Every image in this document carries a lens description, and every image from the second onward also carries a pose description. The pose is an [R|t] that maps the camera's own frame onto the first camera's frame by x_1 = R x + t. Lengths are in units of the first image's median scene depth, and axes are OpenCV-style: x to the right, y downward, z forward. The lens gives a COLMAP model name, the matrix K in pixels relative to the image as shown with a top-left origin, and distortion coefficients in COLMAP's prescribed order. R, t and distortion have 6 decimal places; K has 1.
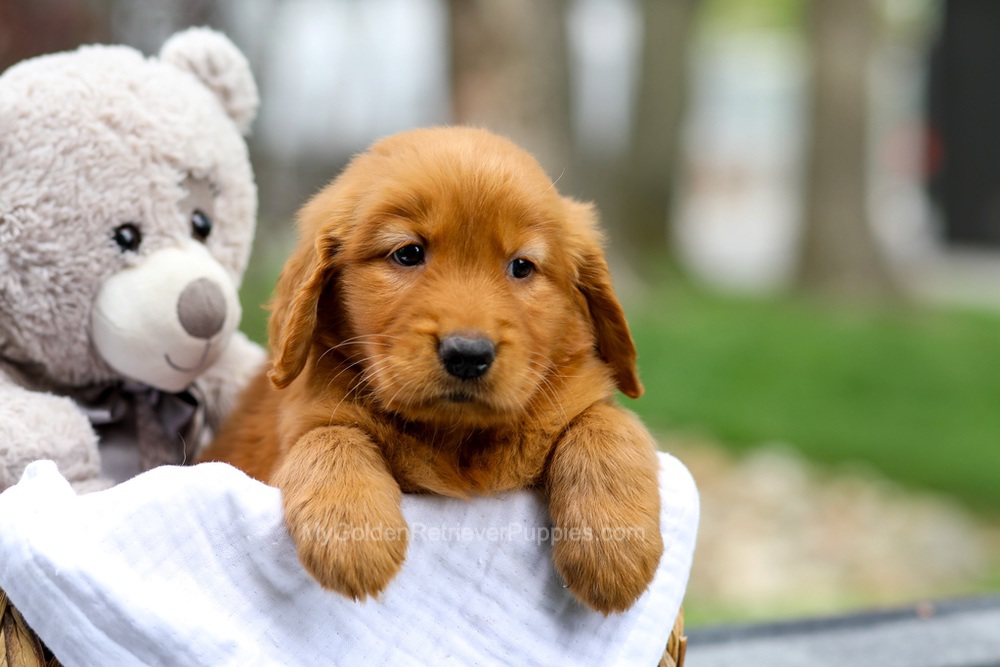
lens RADIAL K [[3057.6, 0, 472.6], [0, 3057.6, 334.3], [0, 0, 1]] dist [0.052810, 2.057607]
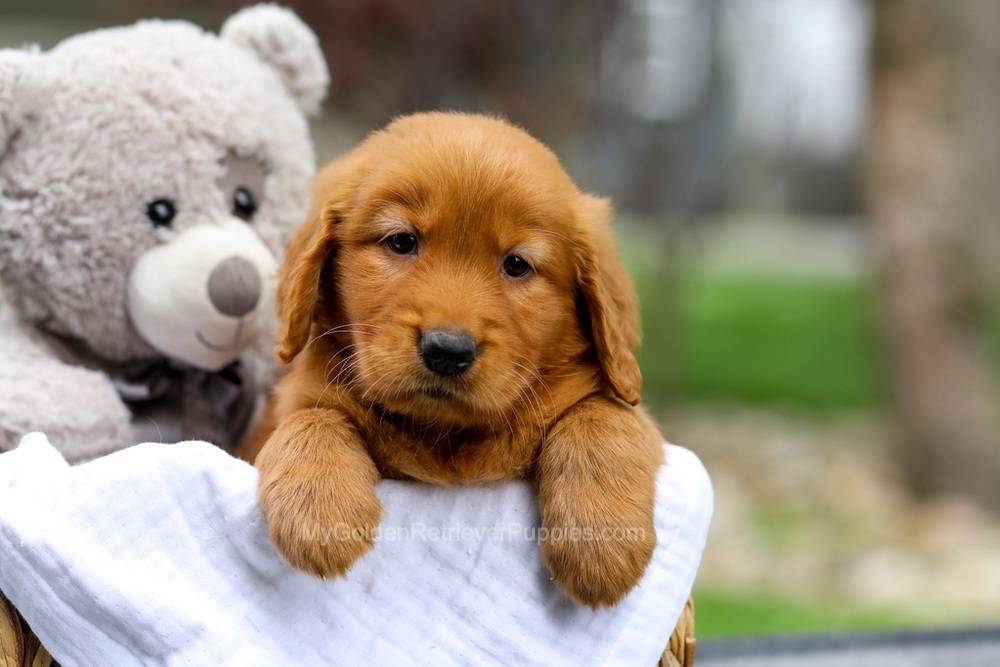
lens RADIAL K [[3057.6, 0, 472.6], [0, 3057.6, 334.3], [0, 0, 1]] dist [0.052810, 2.057607]
pose [[0.985809, 0.028543, -0.165425, 0.153665], [-0.028383, 0.999592, 0.003332, 0.001534], [0.165452, 0.001411, 0.986217, 0.034980]]
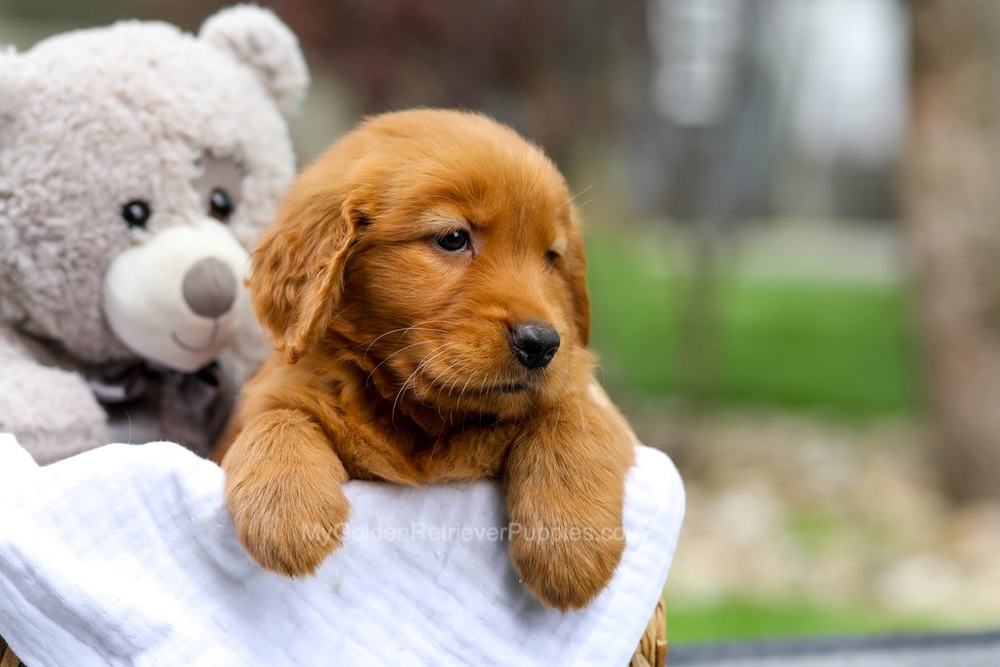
lens RADIAL K [[3057.6, 0, 472.6], [0, 3057.6, 334.3], [0, 0, 1]] dist [0.052810, 2.057607]
pose [[0.982913, 0.028562, -0.181840, 0.177516], [-0.028700, 0.999586, 0.001875, 0.002359], [0.181818, 0.003376, 0.983326, 0.042026]]
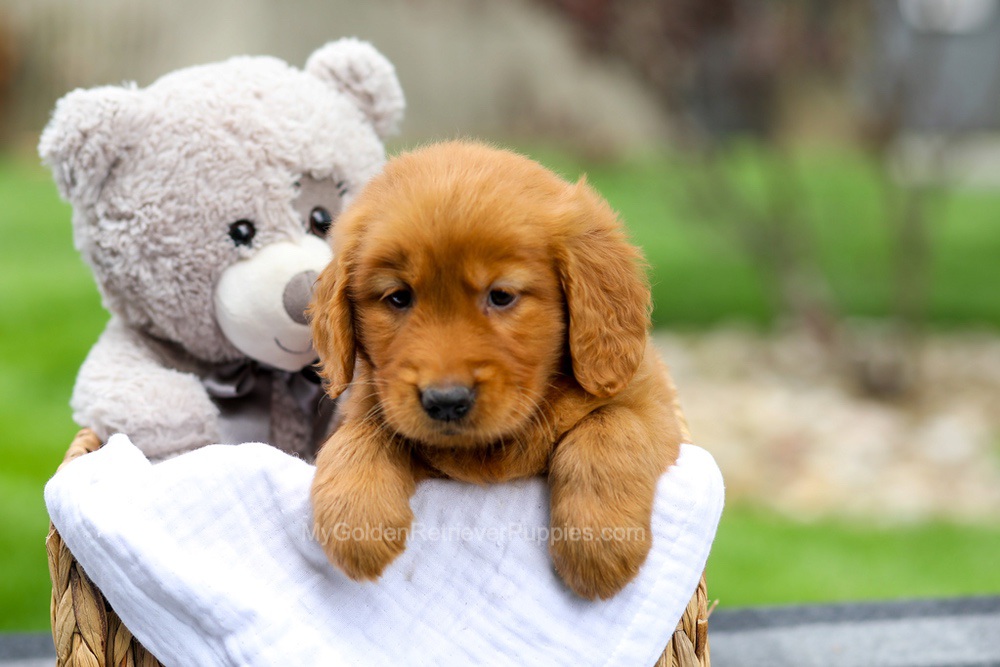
lens RADIAL K [[3057.6, 0, 472.6], [0, 3057.6, 334.3], [0, 0, 1]] dist [0.052810, 2.057607]
pose [[0.963942, 0.033750, -0.263963, 0.263893], [-0.024873, 0.999009, 0.036899, -0.038017], [0.264947, -0.029003, 0.963827, -0.051028]]
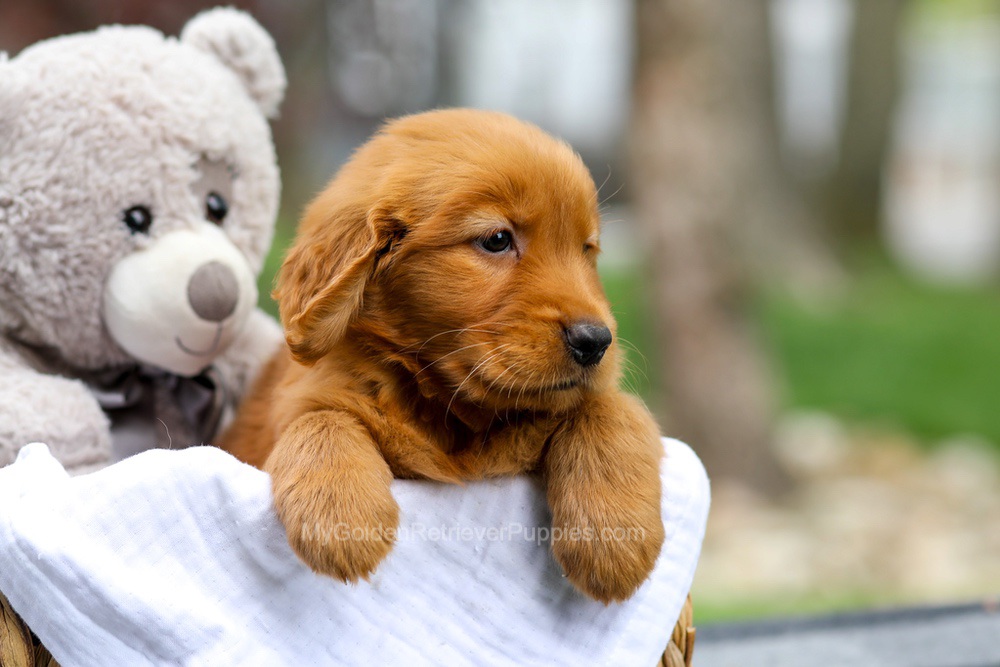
lens RADIAL K [[3057.6, 0, 472.6], [0, 3057.6, 334.3], [0, 0, 1]] dist [0.052810, 2.057607]
pose [[0.997279, 0.003362, -0.073648, 0.068915], [-0.003127, 0.999990, 0.003293, 0.001931], [0.073658, -0.003054, 0.997279, 0.018810]]
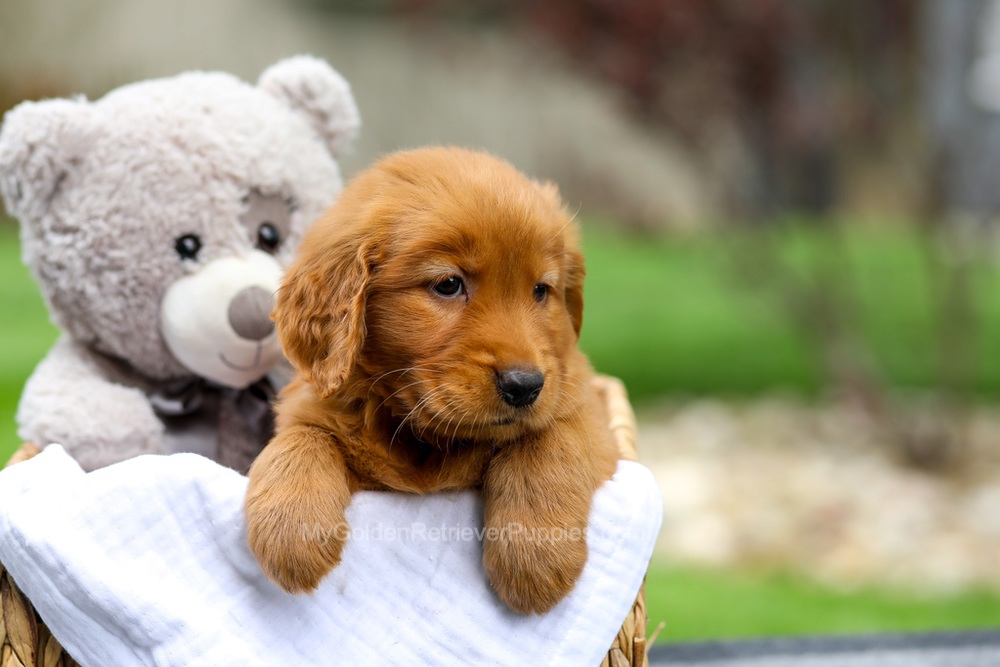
lens RADIAL K [[3057.6, 0, 472.6], [0, 3057.6, 334.3], [0, 0, 1]] dist [0.052810, 2.057607]
pose [[0.957253, 0.035404, -0.287077, 0.305834], [-0.033729, 0.999373, 0.010781, -0.015554], [0.287278, -0.000637, 0.957847, -0.030425]]
